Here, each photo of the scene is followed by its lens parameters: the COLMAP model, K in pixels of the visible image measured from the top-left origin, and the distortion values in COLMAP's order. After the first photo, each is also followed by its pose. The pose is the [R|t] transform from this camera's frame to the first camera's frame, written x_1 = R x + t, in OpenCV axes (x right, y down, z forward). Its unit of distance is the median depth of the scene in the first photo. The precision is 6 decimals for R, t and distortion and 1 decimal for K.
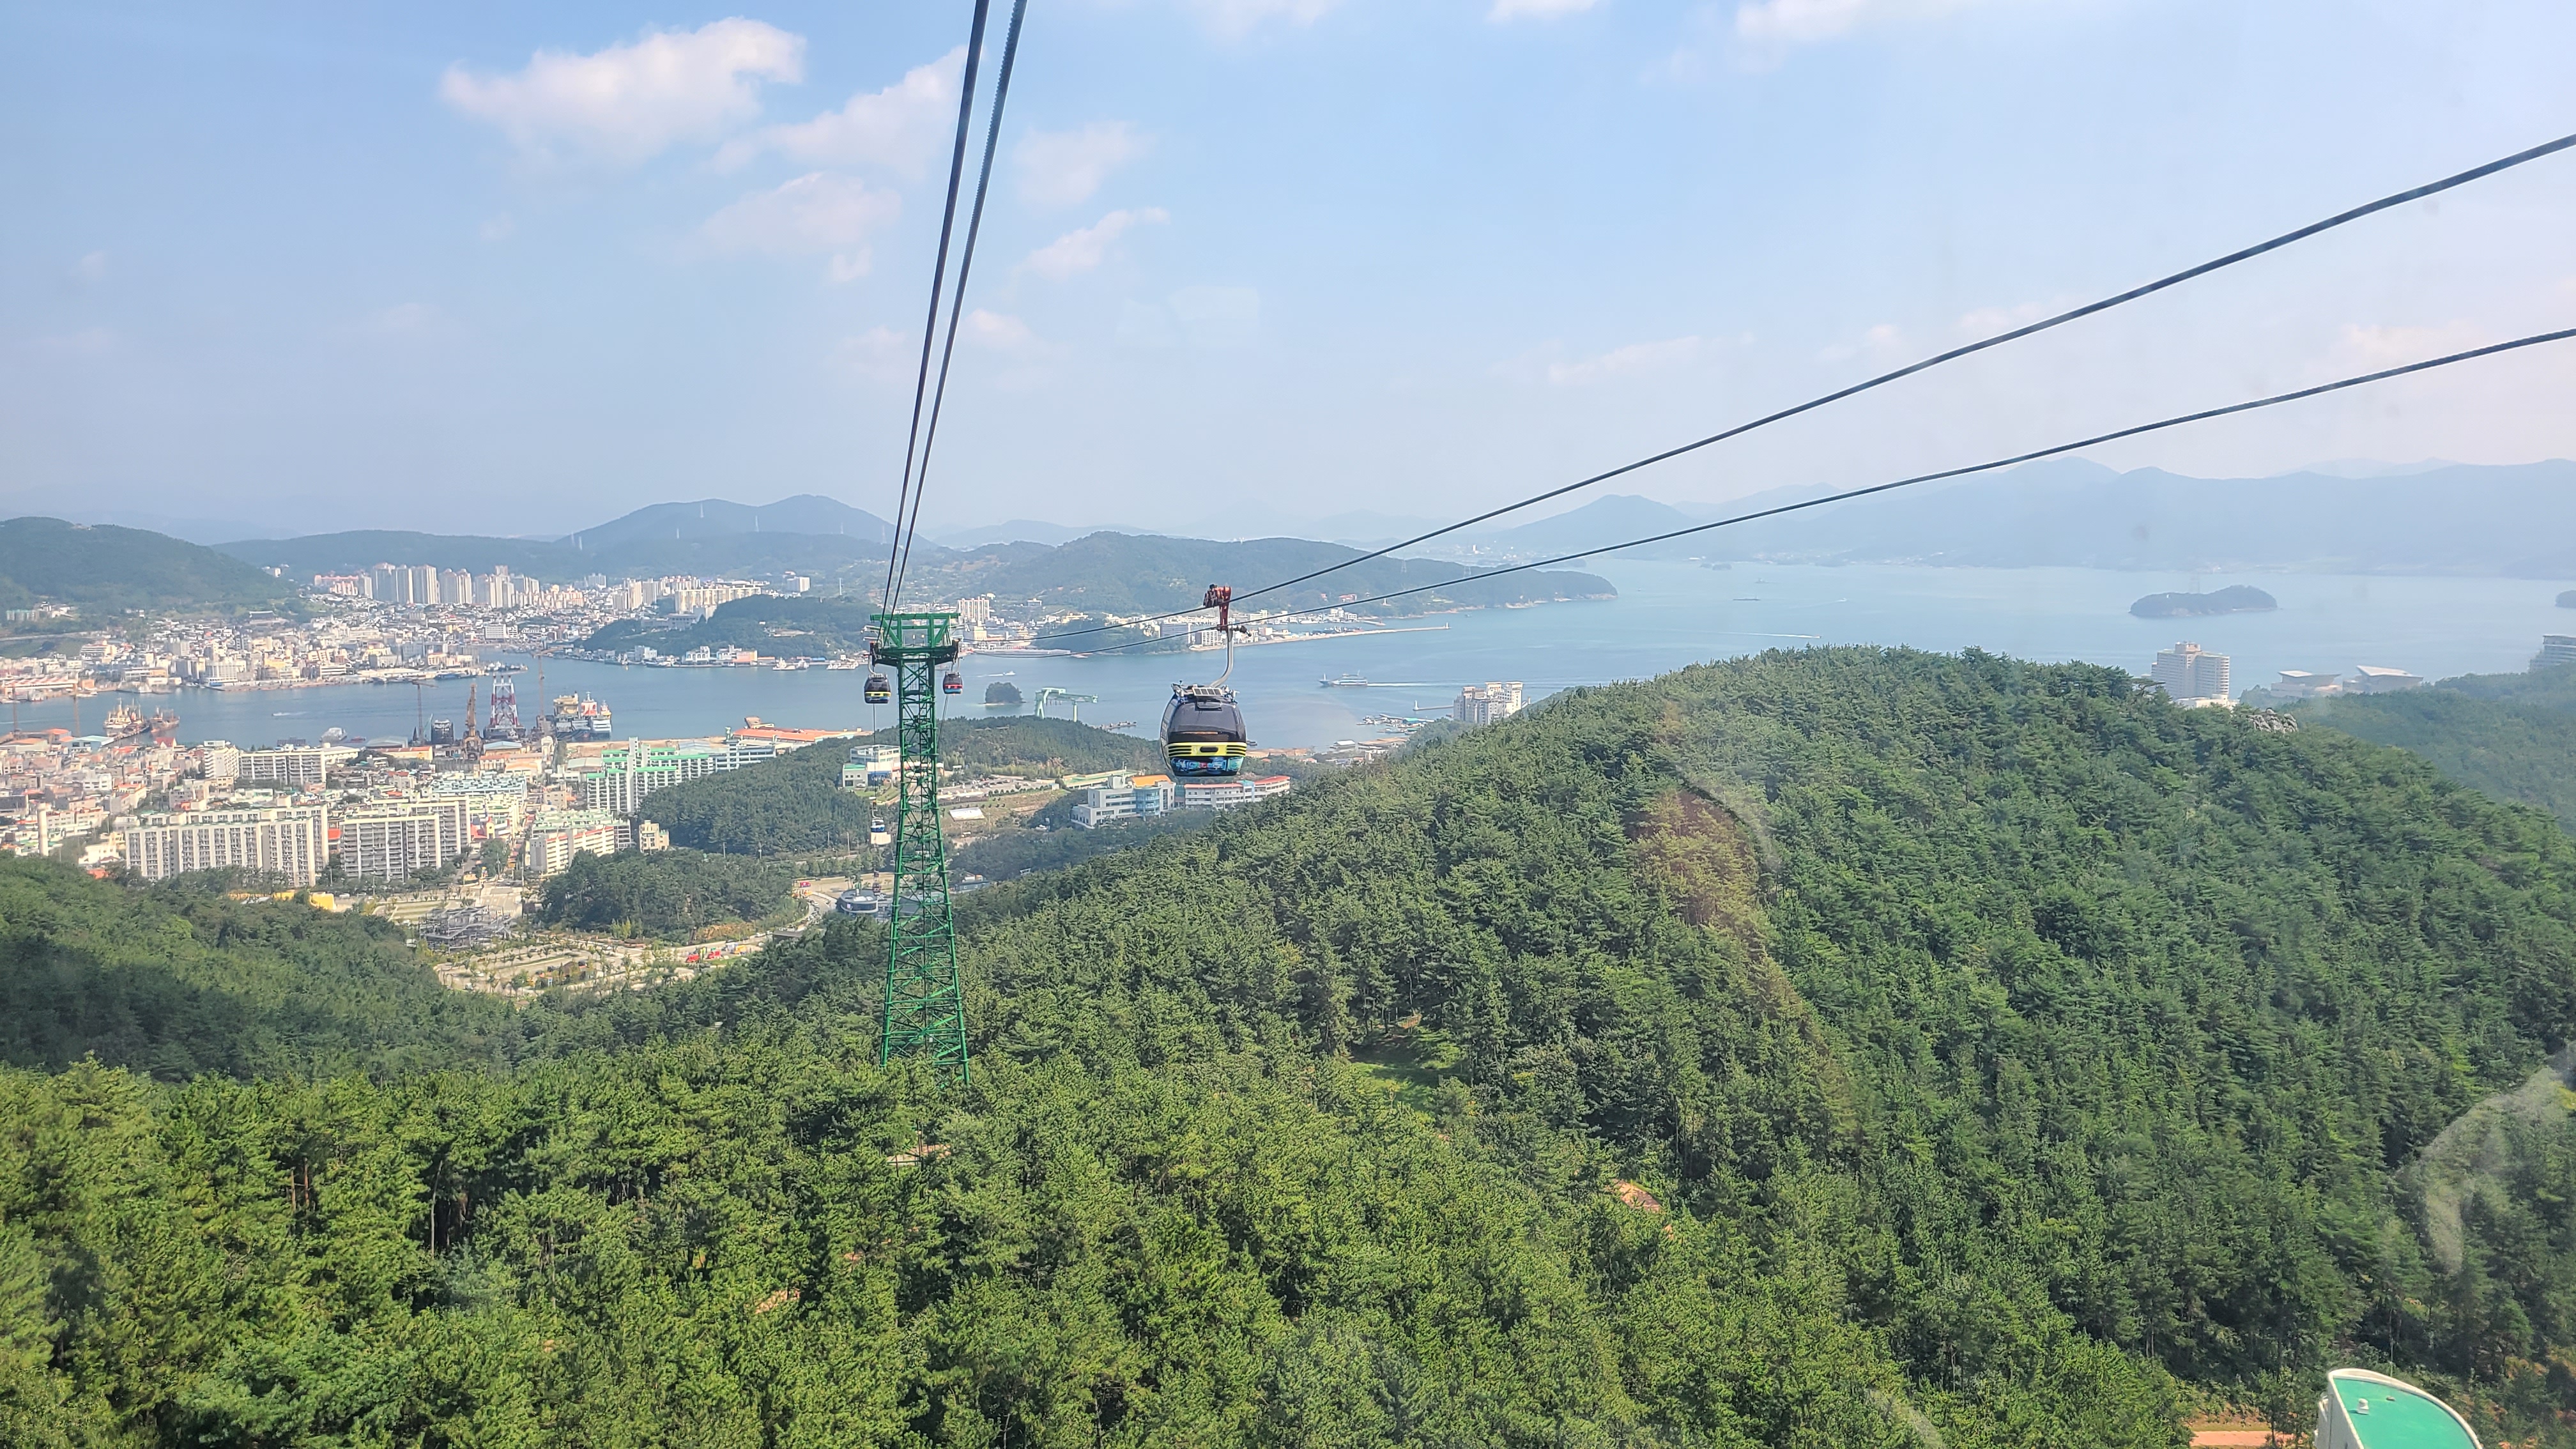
lens RADIAL K [[2007.0, 0, 1304.2], [0, 2007.0, 700.5], [0, 0, 1]] dist [0.057553, -0.052850]
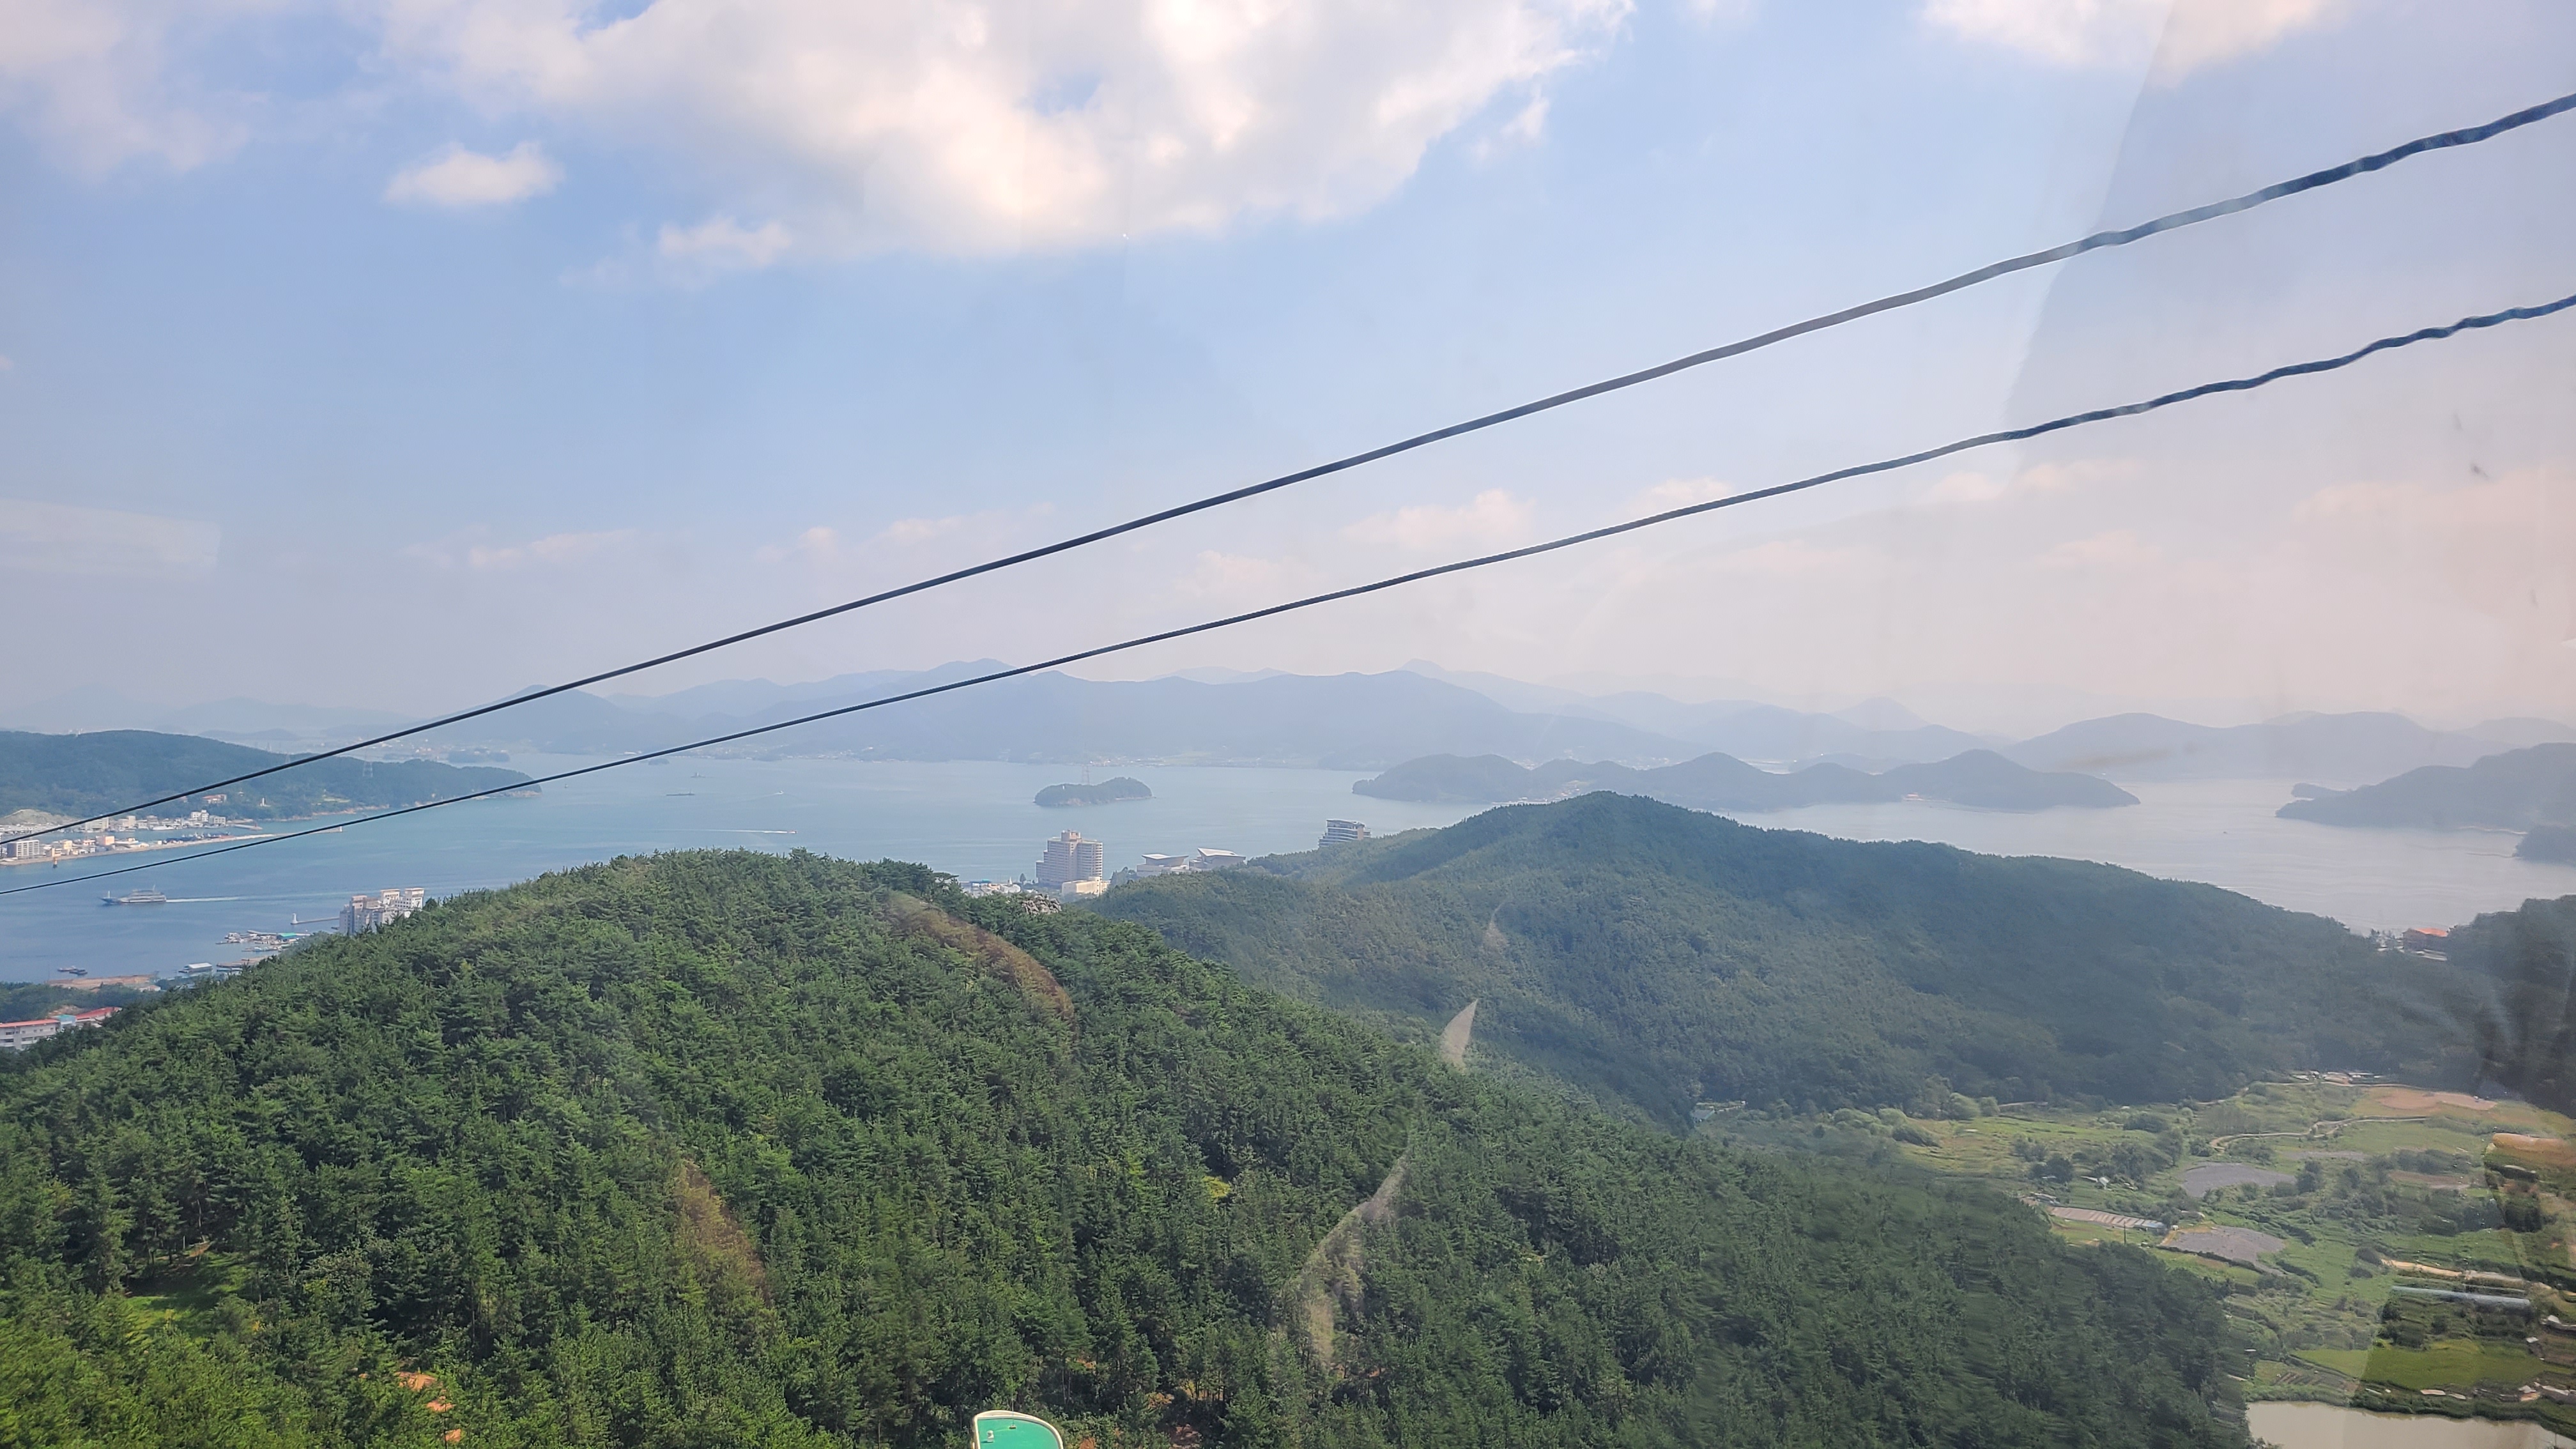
lens RADIAL K [[2007.0, 0, 1313.7], [0, 2007.0, 712.6], [0, 0, 1]] dist [0.057553, -0.052850]
pose [[0.871773, 0.006297, 0.489870, 0.034282], [0.037194, 0.996181, -0.078996, -0.003084], [-0.488497, 0.087087, 0.868209, -0.142244]]
